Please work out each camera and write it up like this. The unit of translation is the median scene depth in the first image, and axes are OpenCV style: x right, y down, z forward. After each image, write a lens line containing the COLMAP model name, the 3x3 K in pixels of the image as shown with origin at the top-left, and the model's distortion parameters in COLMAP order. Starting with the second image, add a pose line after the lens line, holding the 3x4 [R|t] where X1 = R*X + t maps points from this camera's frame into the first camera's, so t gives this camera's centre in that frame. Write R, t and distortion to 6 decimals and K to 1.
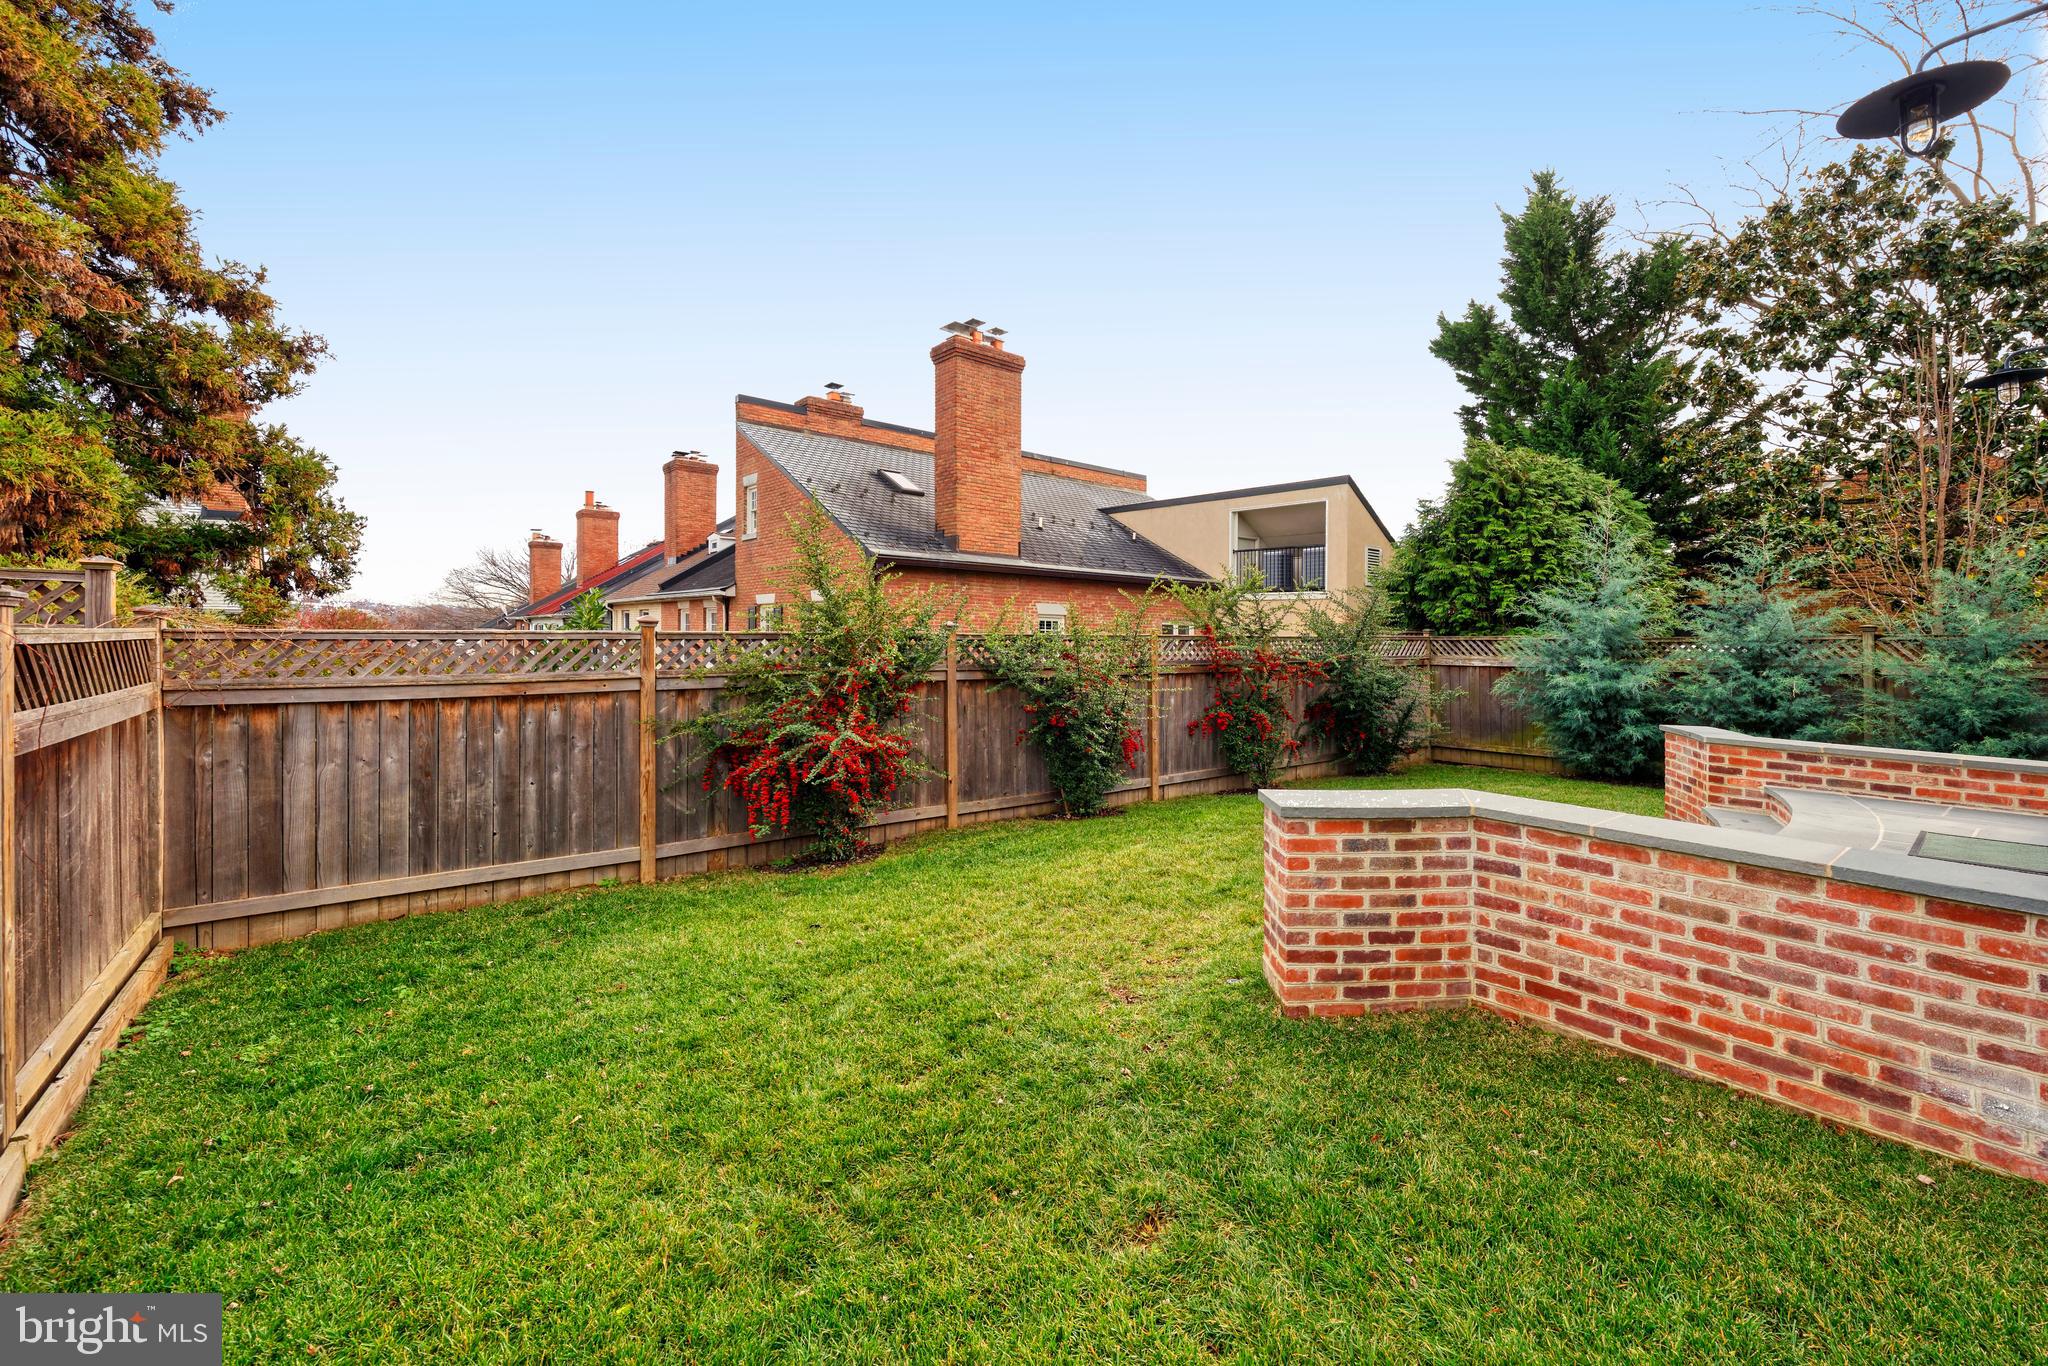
lens RADIAL K [[788.2, 0, 1080.6], [0, 788.2, 651.3], [0, 0, 1]] dist [0.000113, 0.000018]
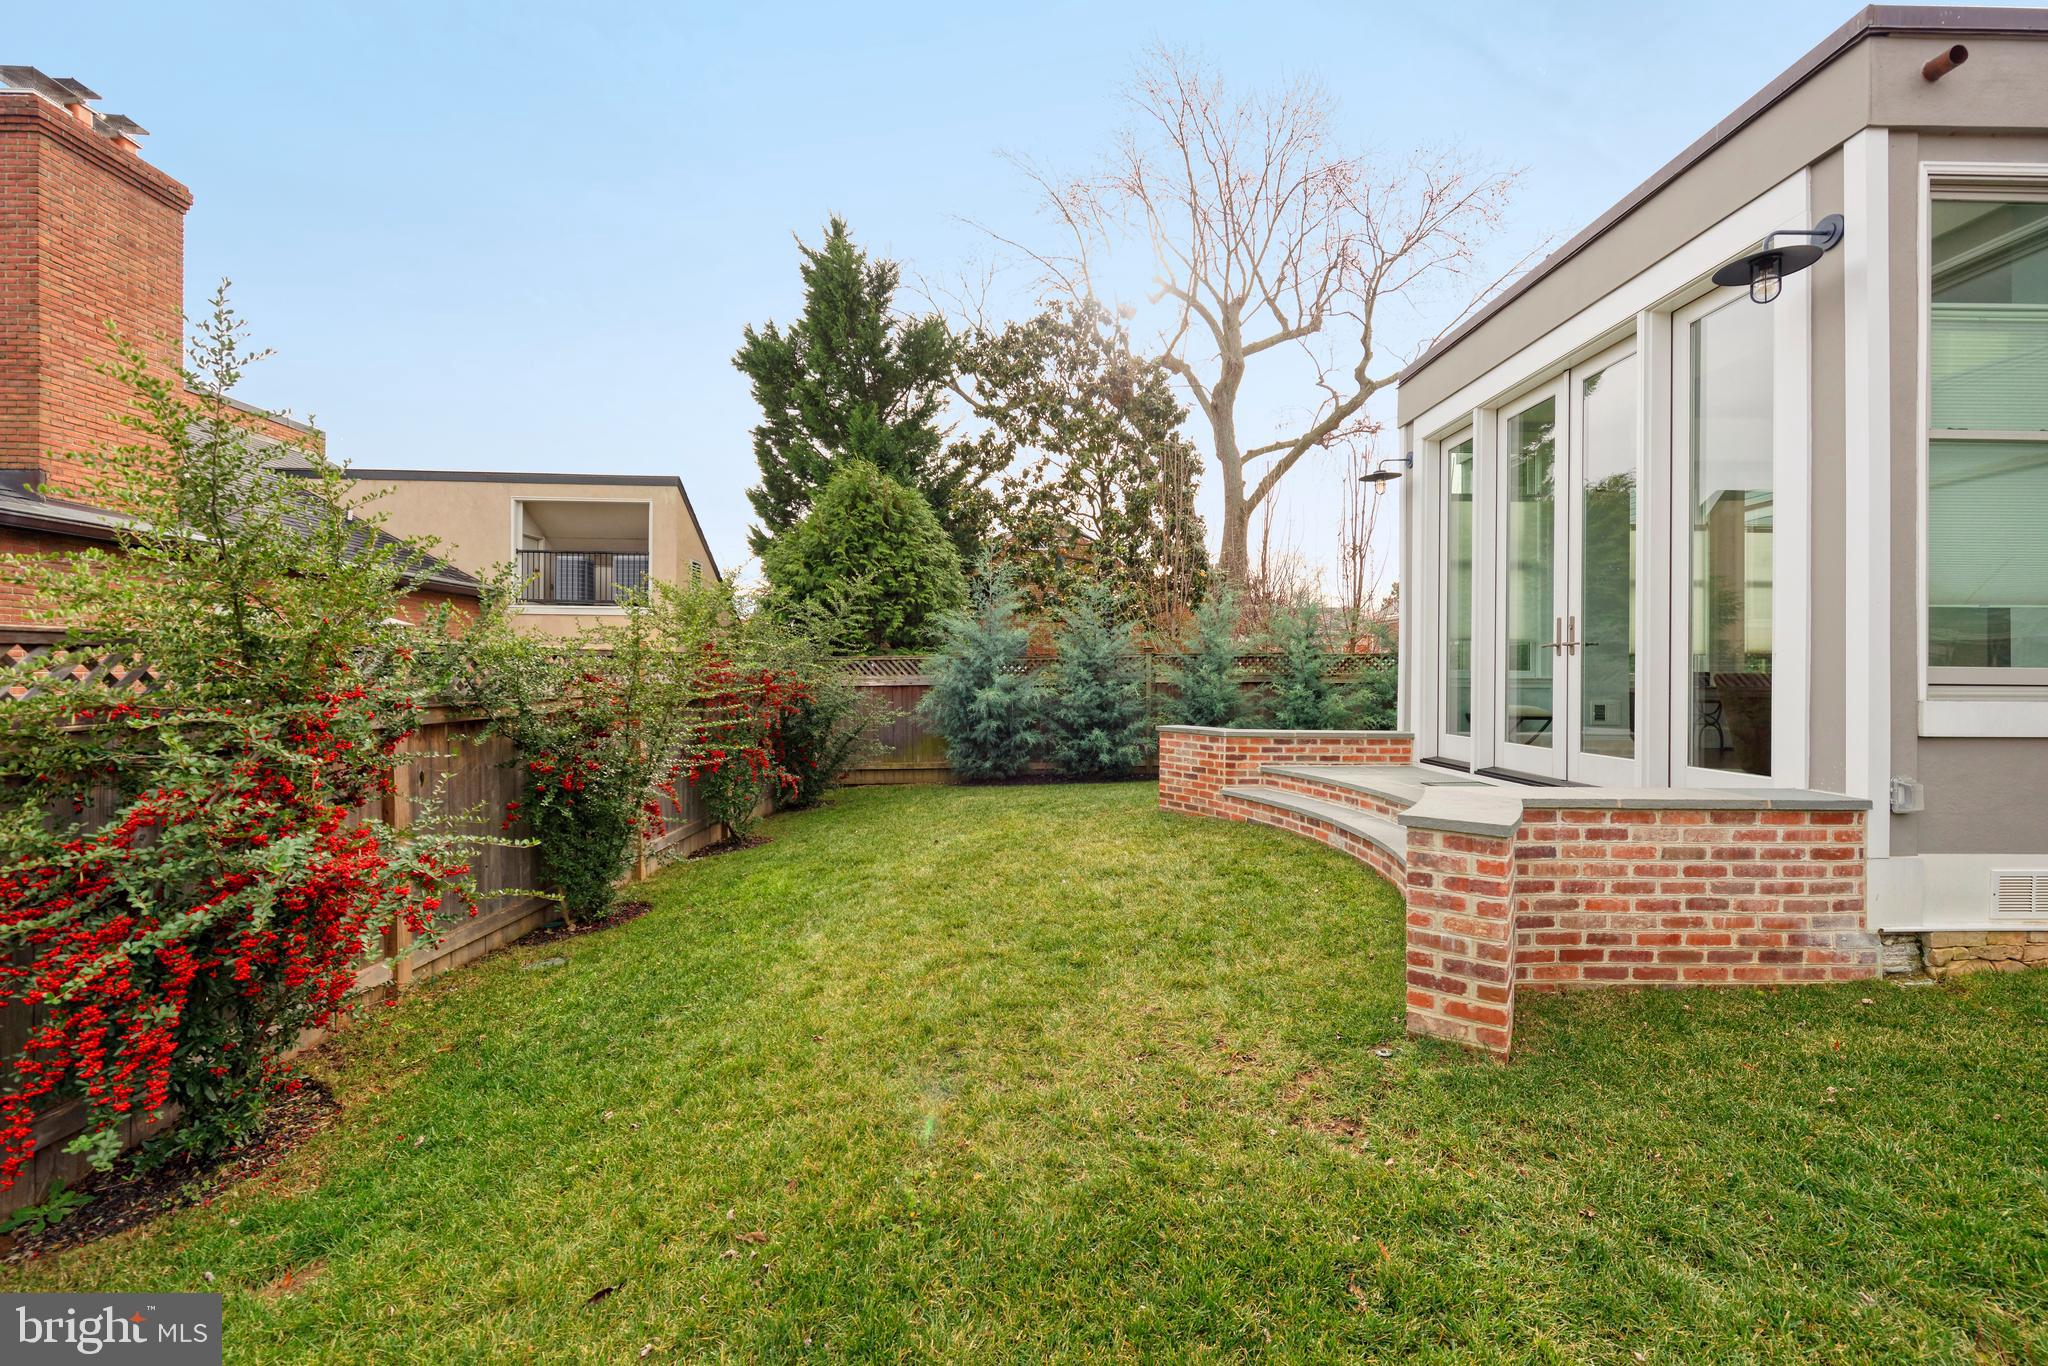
lens RADIAL K [[822.8, 0, 1024.0], [0, 822.8, 683.0], [0, 0, 1]] dist [-0.001194, -0.000021]
pose [[0.671804, -0.023880, 0.740344, -0.414659], [0.019437, 0.999704, 0.014608, 0.009337], [-0.740474, 0.004576, 0.672070, 0.425537]]
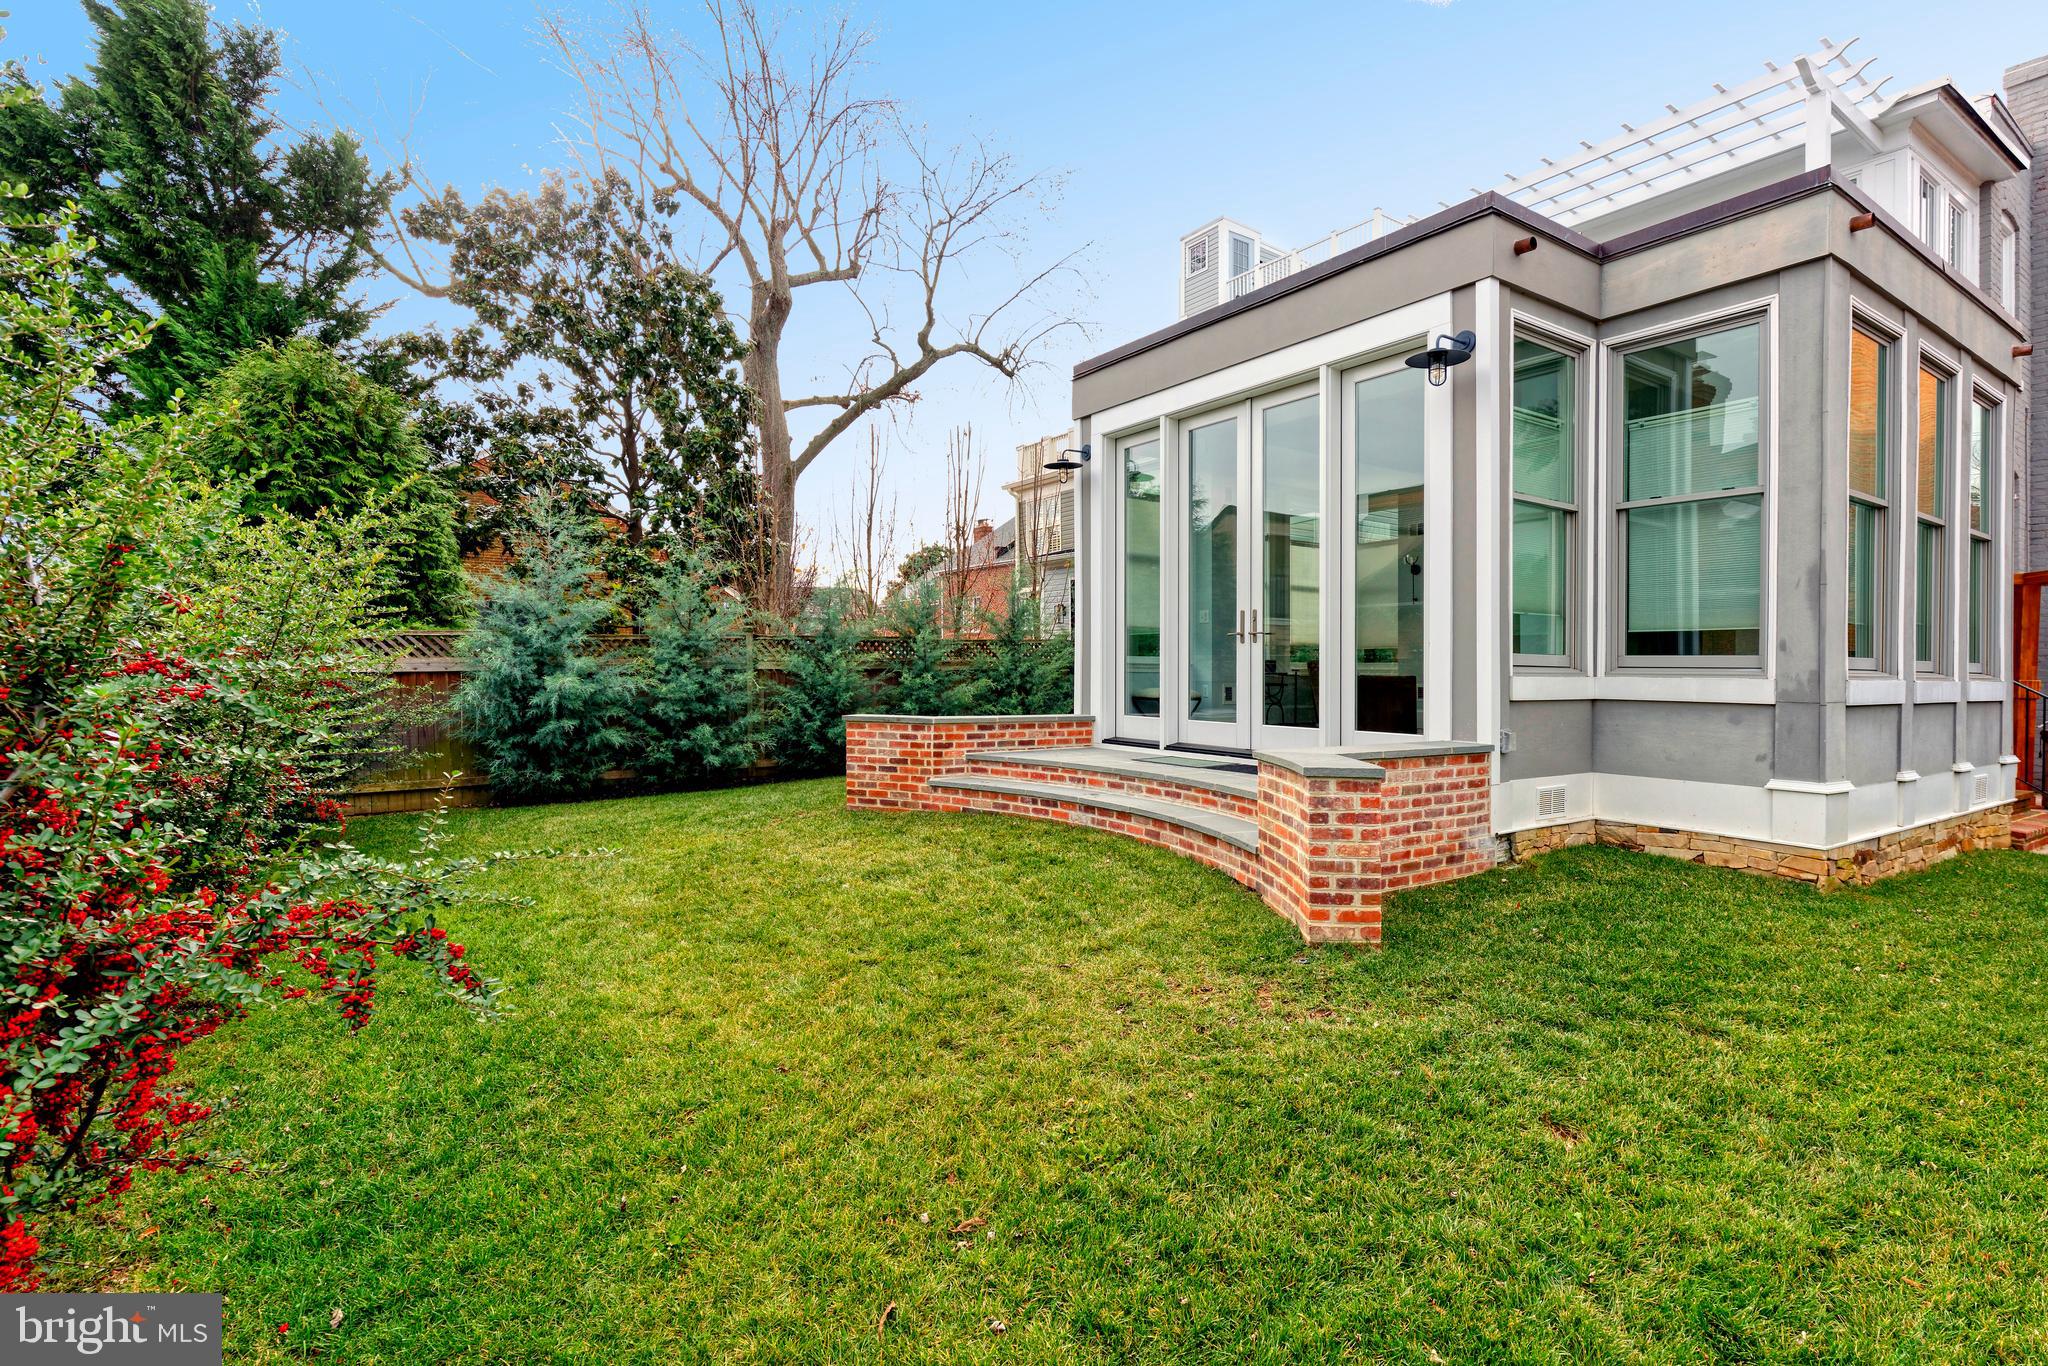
lens RADIAL K [[988.2, 0, 1024.0], [0, 988.2, 683.0], [0, 0, 1]] dist [0.002512, 0.000730]
pose [[0.153882, -0.032217, 0.987564, -0.701361], [0.008426, 0.999475, 0.031292, 0.014099], [-0.988053, 0.003506, 0.154073, 0.741527]]
